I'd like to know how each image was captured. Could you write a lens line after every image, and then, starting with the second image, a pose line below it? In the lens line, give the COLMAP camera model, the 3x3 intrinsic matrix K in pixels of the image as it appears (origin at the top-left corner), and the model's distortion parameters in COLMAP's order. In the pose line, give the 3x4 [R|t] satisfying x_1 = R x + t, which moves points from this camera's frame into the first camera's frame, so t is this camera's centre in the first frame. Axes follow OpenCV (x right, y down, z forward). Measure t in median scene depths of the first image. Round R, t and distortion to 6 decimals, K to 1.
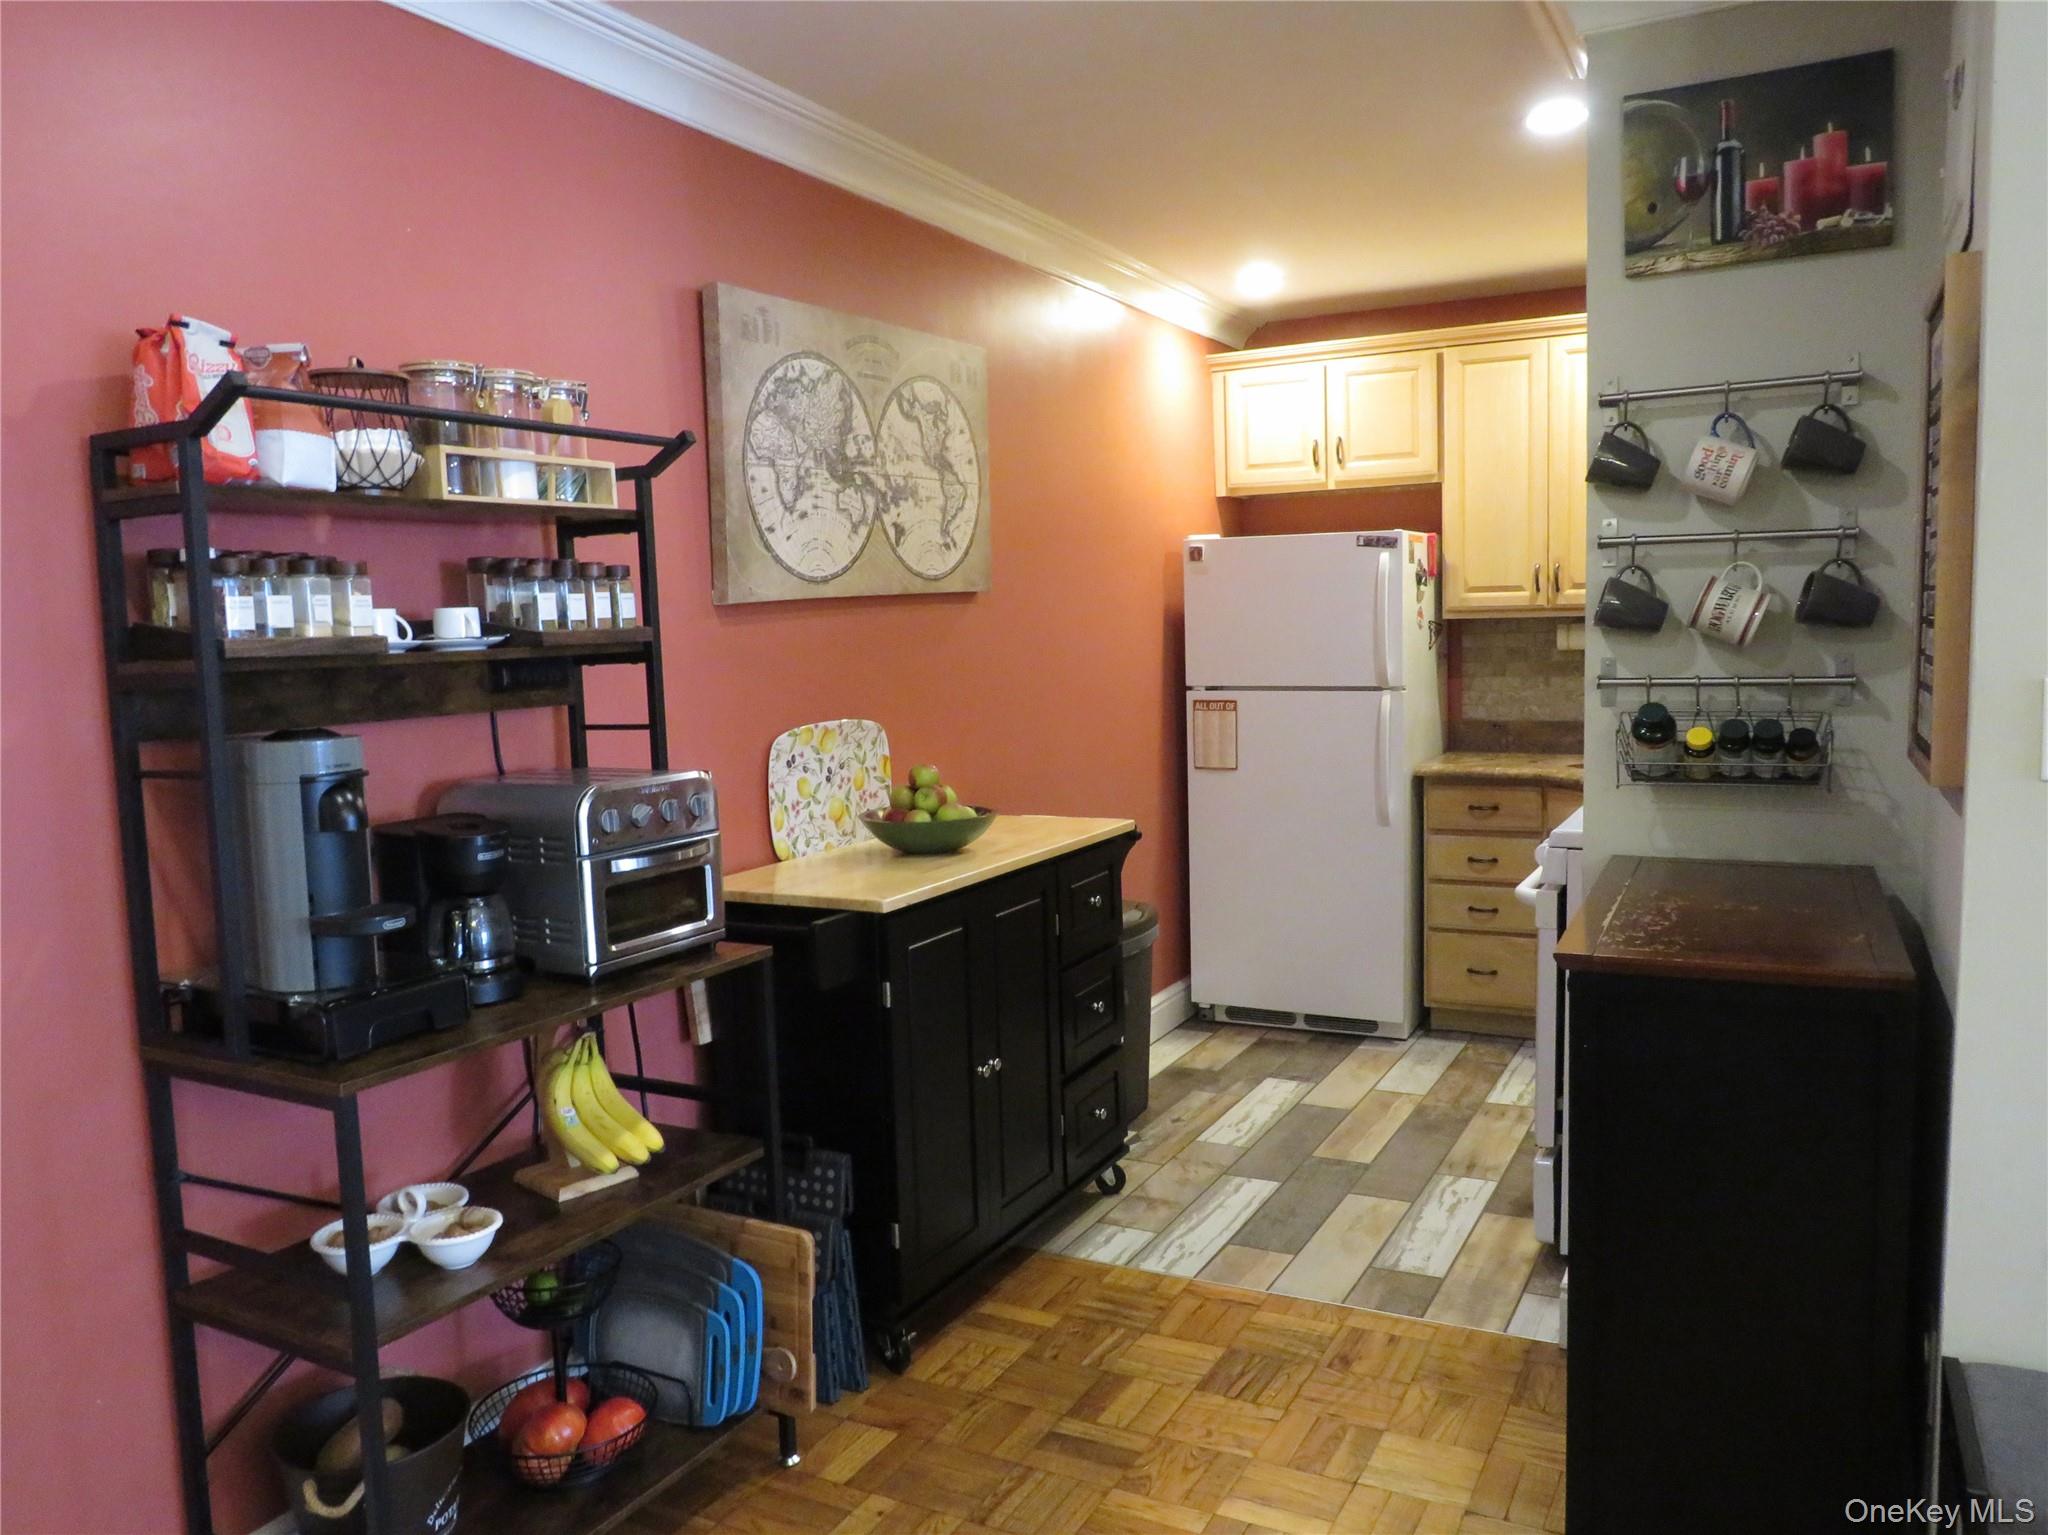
lens RADIAL K [[1496.7, 0, 1007.1], [0, 1496.7, 775.2], [0, 0, 1]] dist [-0.028136, 0.013683]
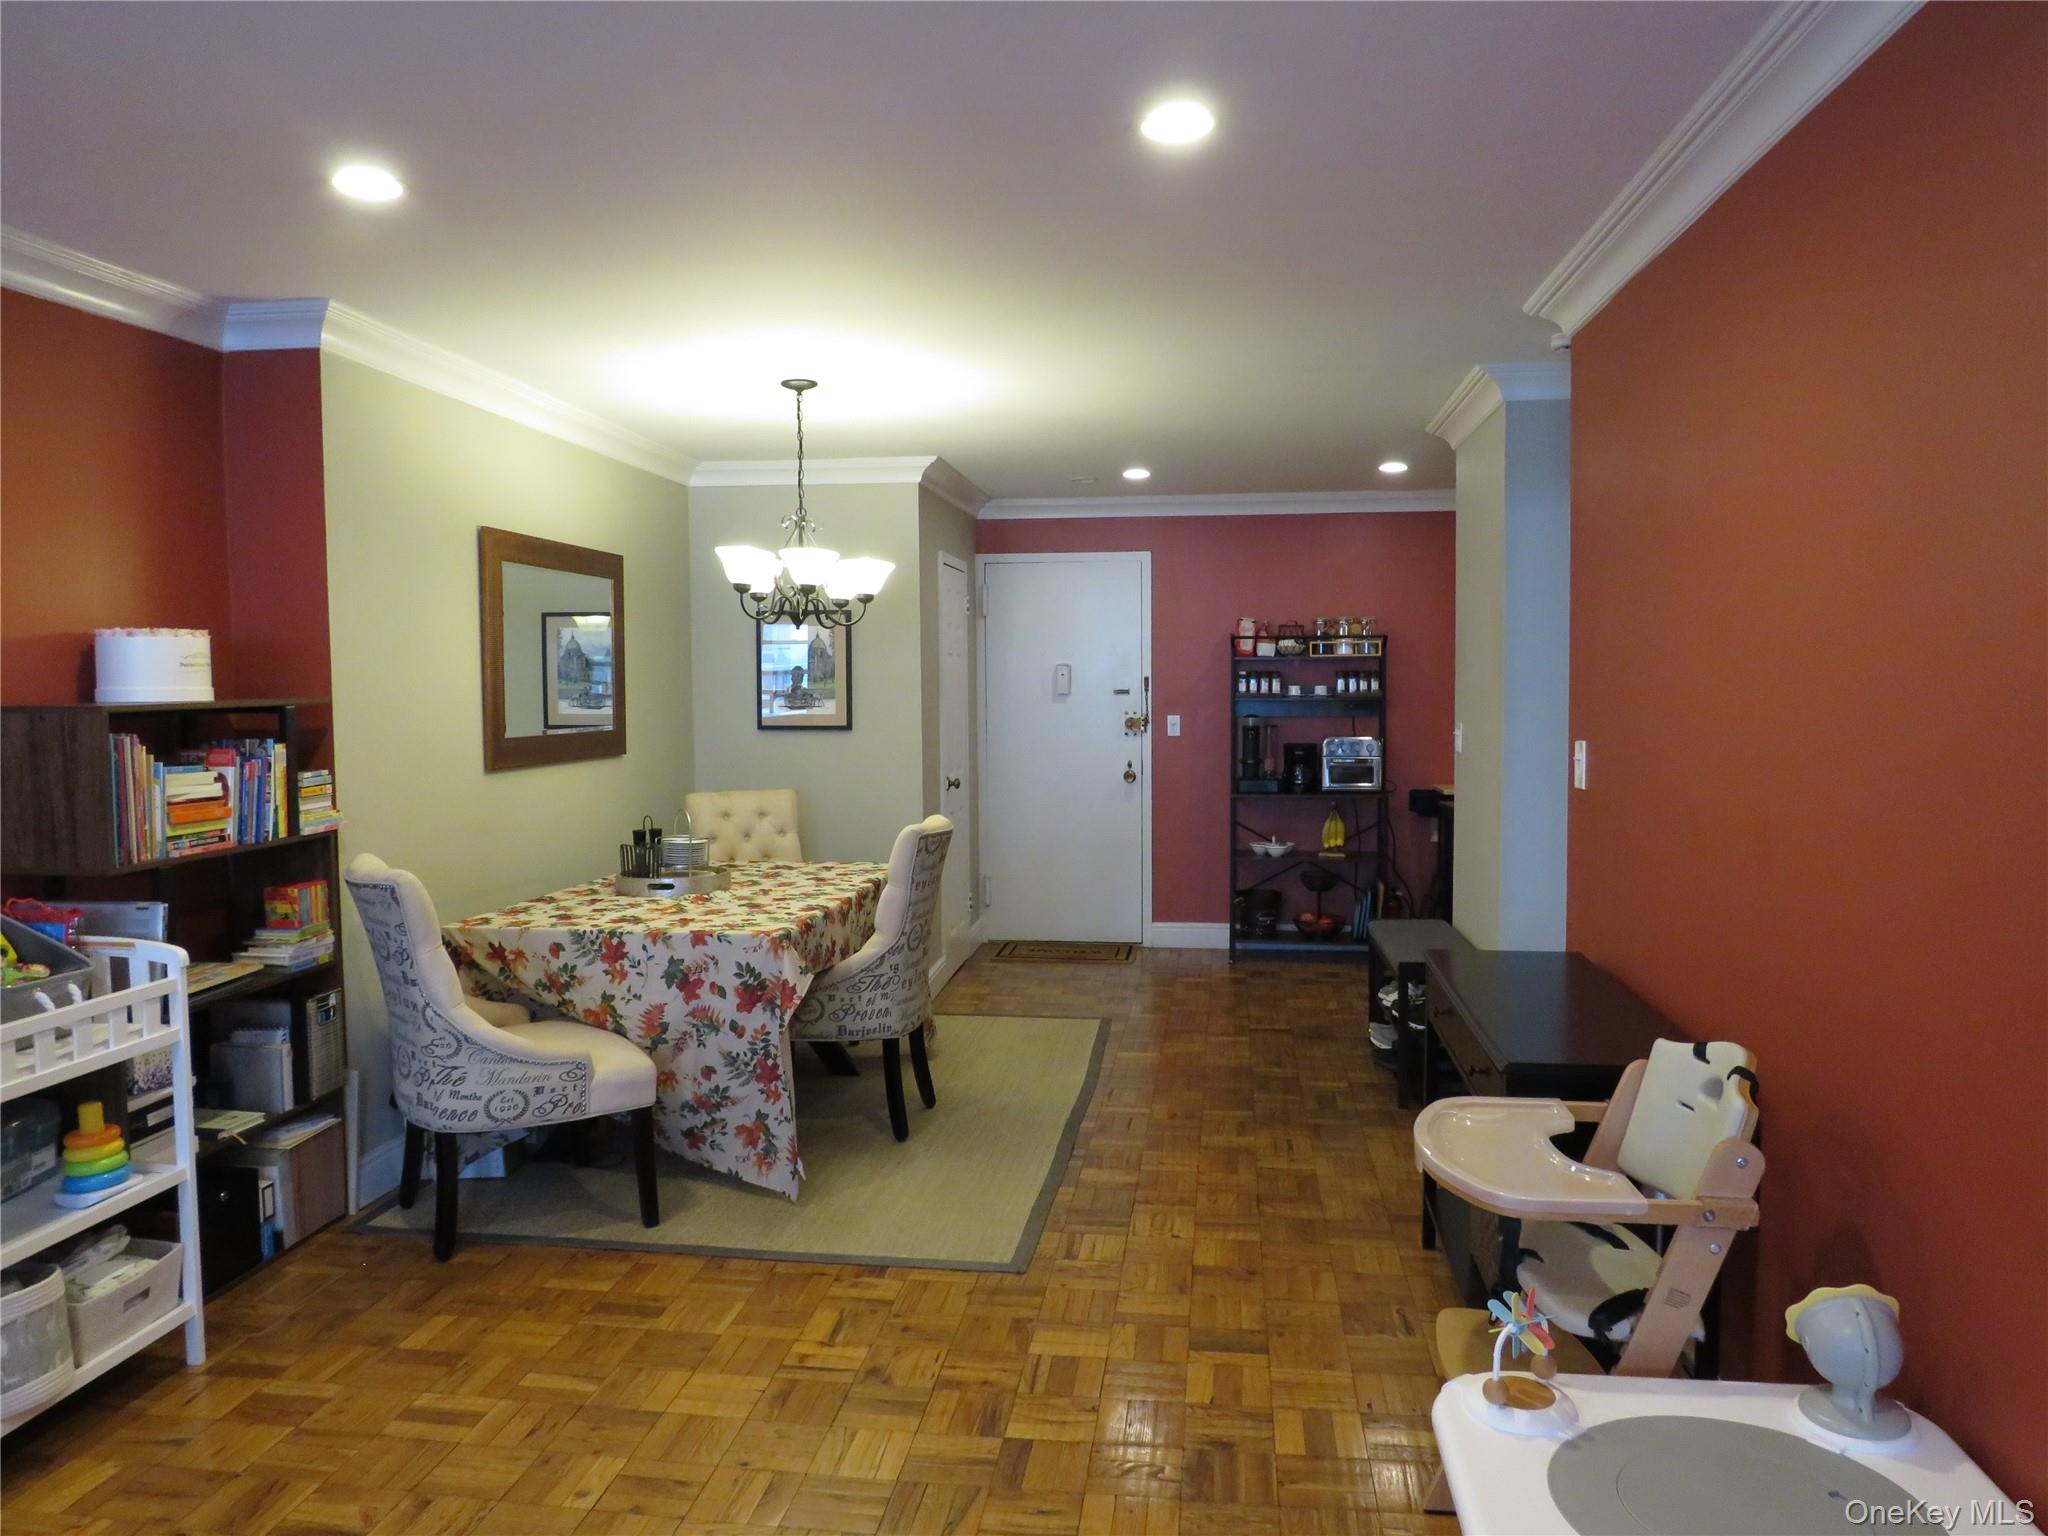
lens RADIAL K [[1494.7, 0, 1009.5], [0, 1494.7, 760.1], [0, 0, 1]] dist [-0.039613, -0.000748]
pose [[0.347152, 0.078992, -0.934476, 1.536059], [-0.102783, 0.993648, 0.045810, -0.012927], [0.932159, 0.080145, 0.353066, -0.527986]]
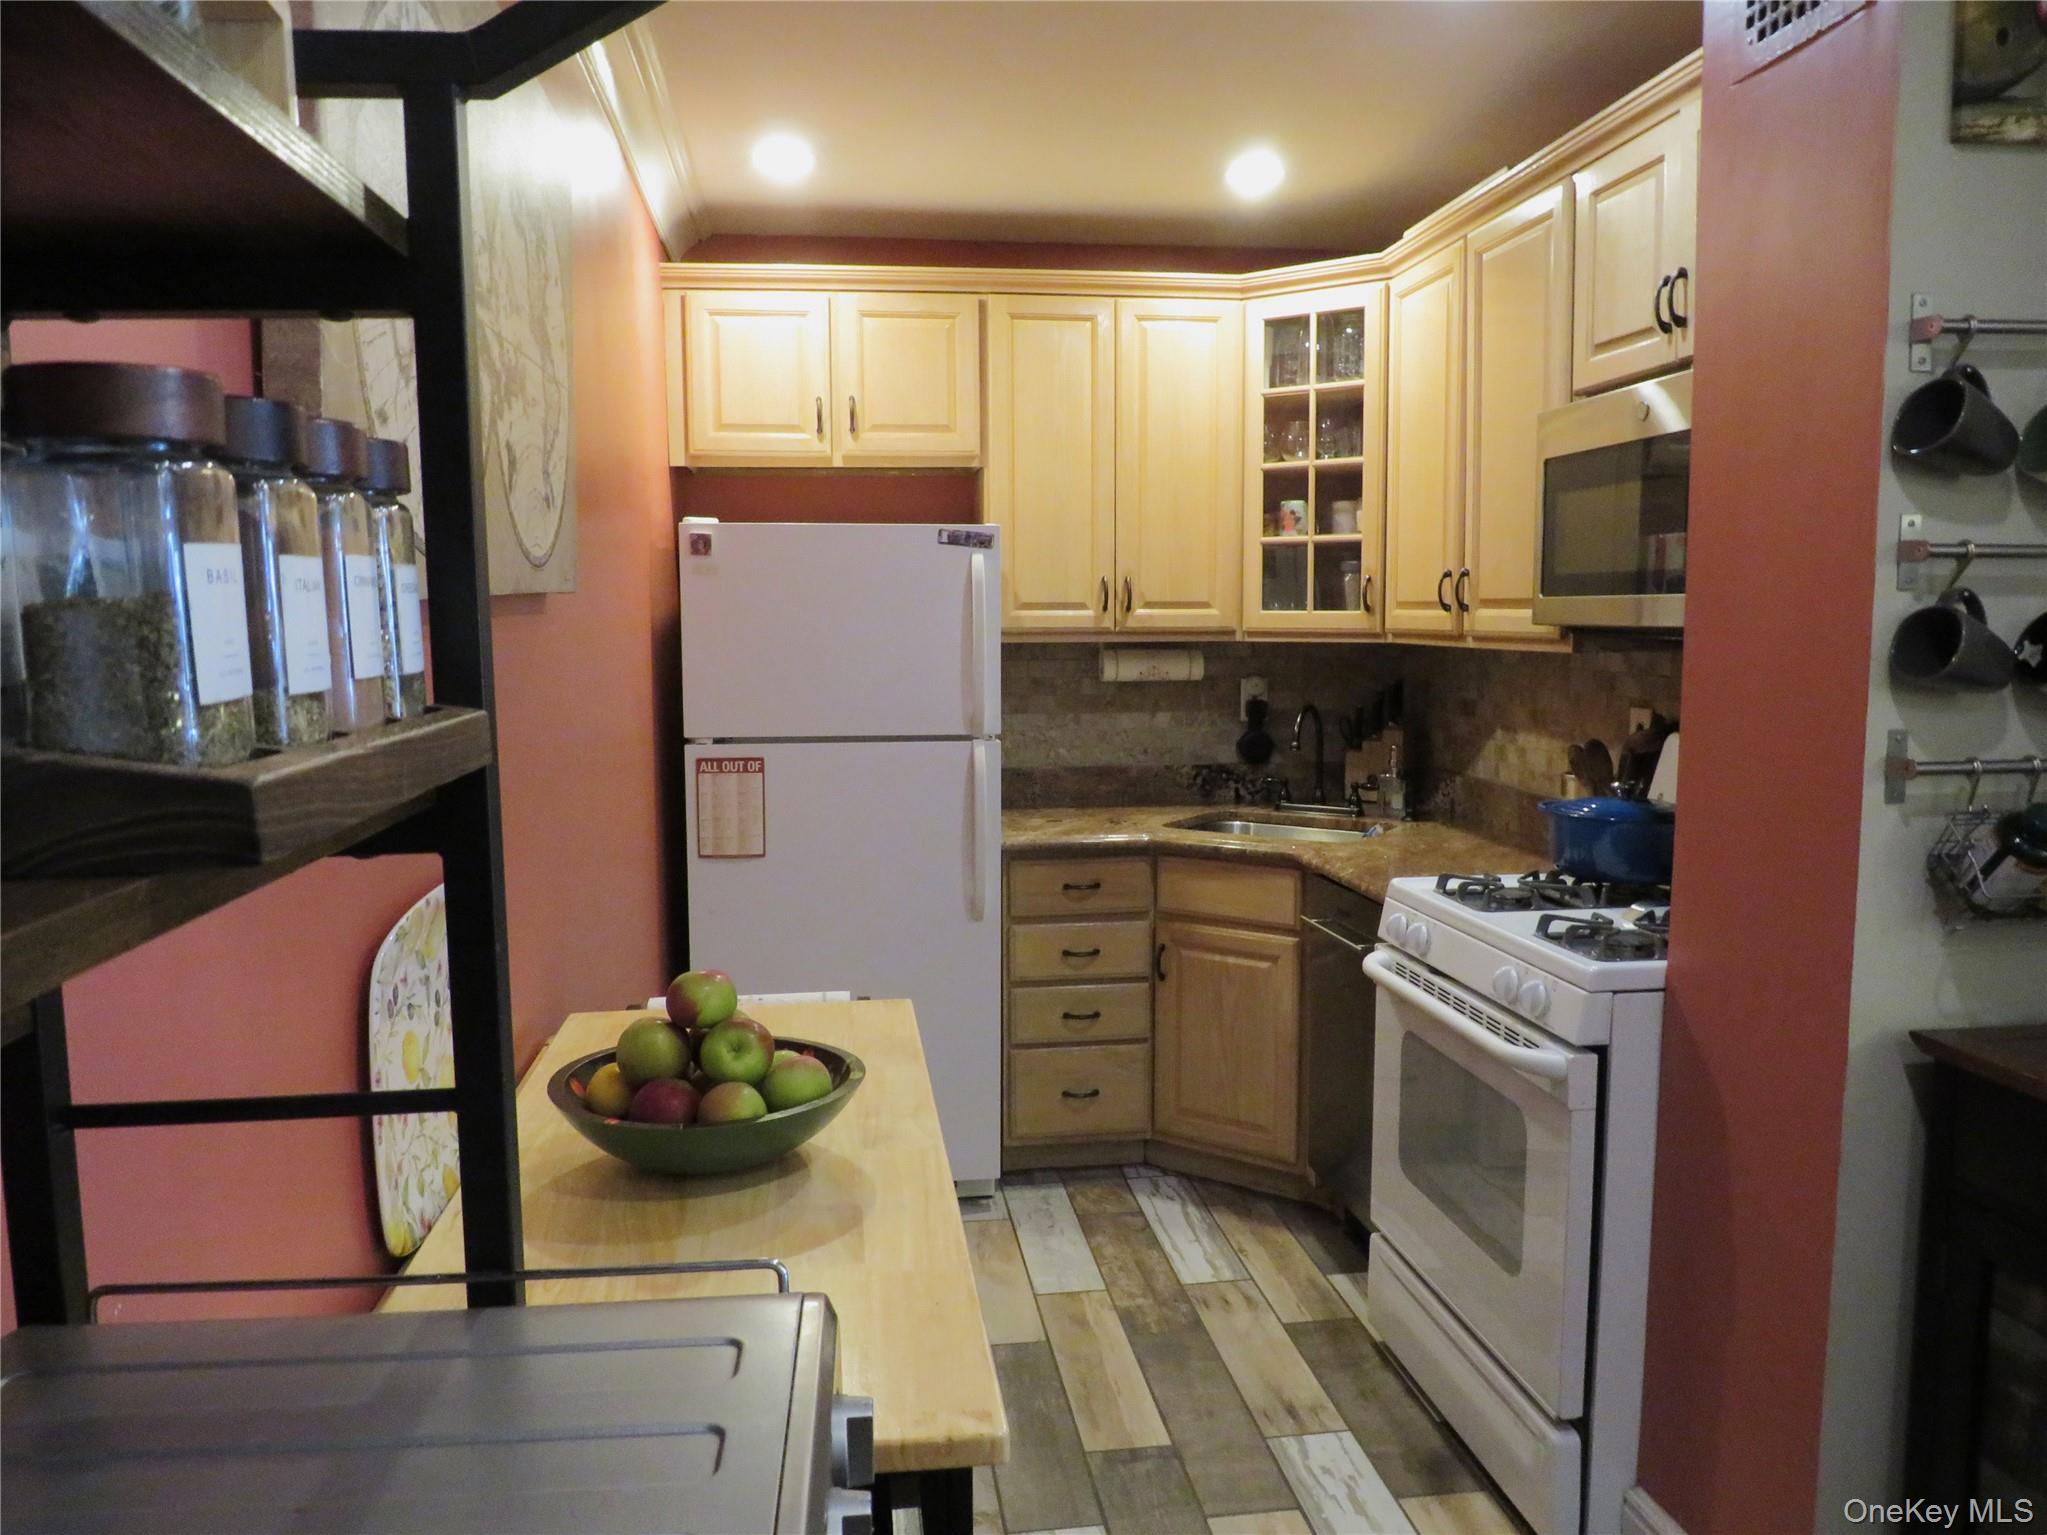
lens RADIAL K [[1495.9, 0, 1025.5], [0, 1495.9, 770.8], [0, 0, 1]] dist [-0.028136, 0.013683]
pose [[0.818688, -0.037570, 0.573009, -0.188650], [0.042739, 0.999076, 0.004441, -0.053834], [-0.572647, 0.020854, 0.819537, 0.464723]]
